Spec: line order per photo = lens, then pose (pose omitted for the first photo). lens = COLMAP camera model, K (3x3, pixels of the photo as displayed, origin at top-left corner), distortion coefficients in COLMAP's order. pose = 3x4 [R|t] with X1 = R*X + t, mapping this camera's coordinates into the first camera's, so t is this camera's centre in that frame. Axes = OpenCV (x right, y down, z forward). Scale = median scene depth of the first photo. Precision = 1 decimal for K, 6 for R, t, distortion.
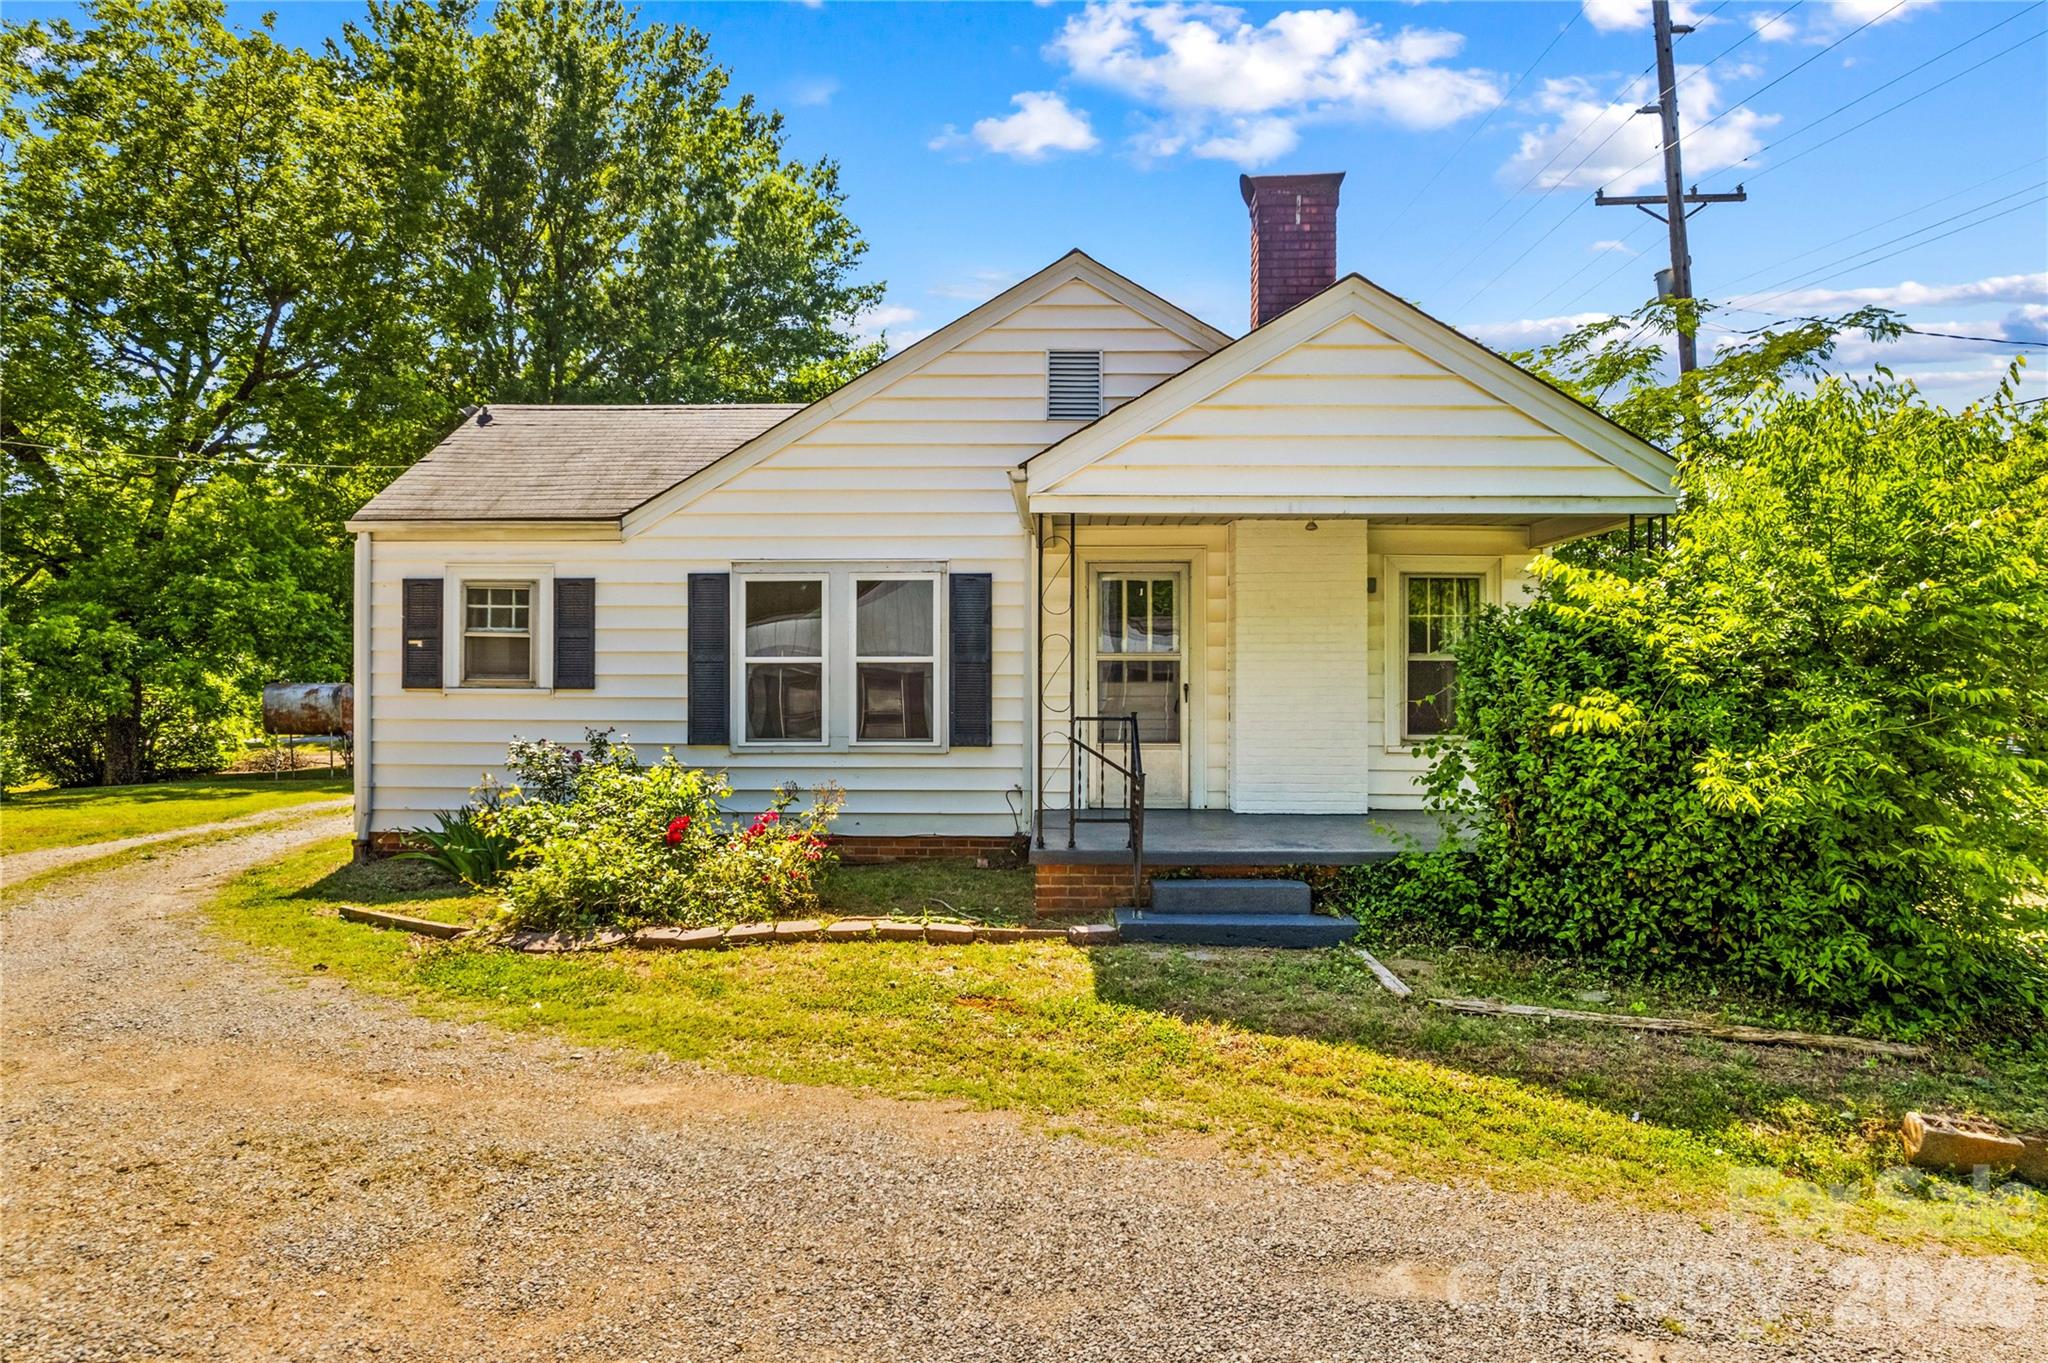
lens RADIAL K [[1300.3, 0, 1024.8], [0, 1300.3, 684.4], [0, 0, 1]] dist [-0.038165, 0.025528]
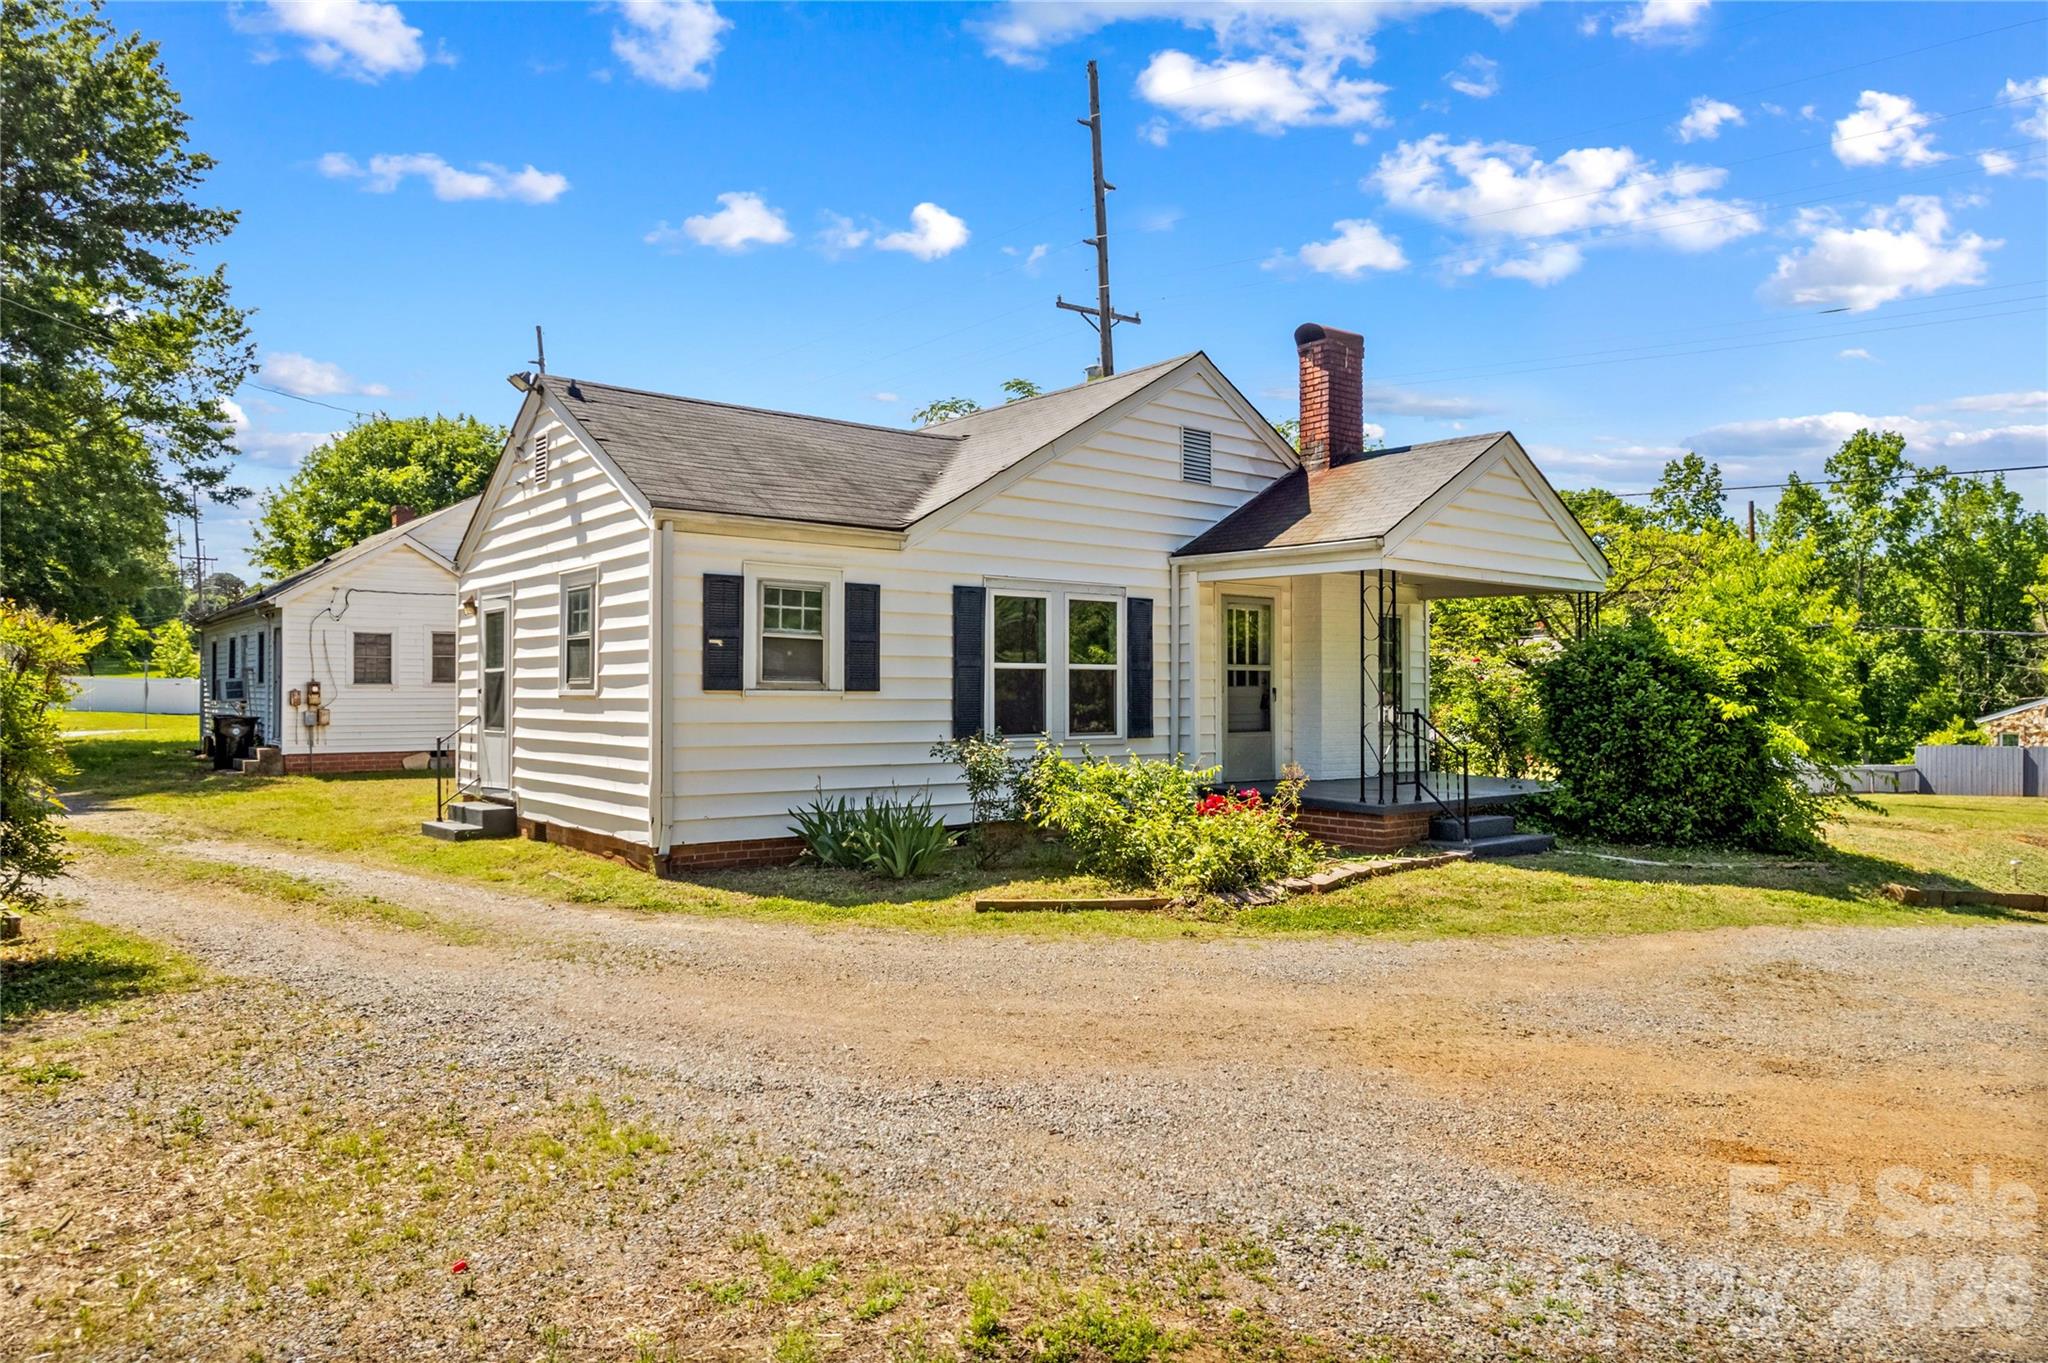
lens RADIAL K [[1300.3, 0, 1028.5], [0, 1300.3, 697.1], [0, 0, 1]] dist [-0.038165, 0.025528]
pose [[0.768372, -0.001331, 0.640002, -0.913652], [-0.001673, 0.999990, 0.004089, 0.004393], [-0.640001, -0.004213, 0.768362, 0.112974]]
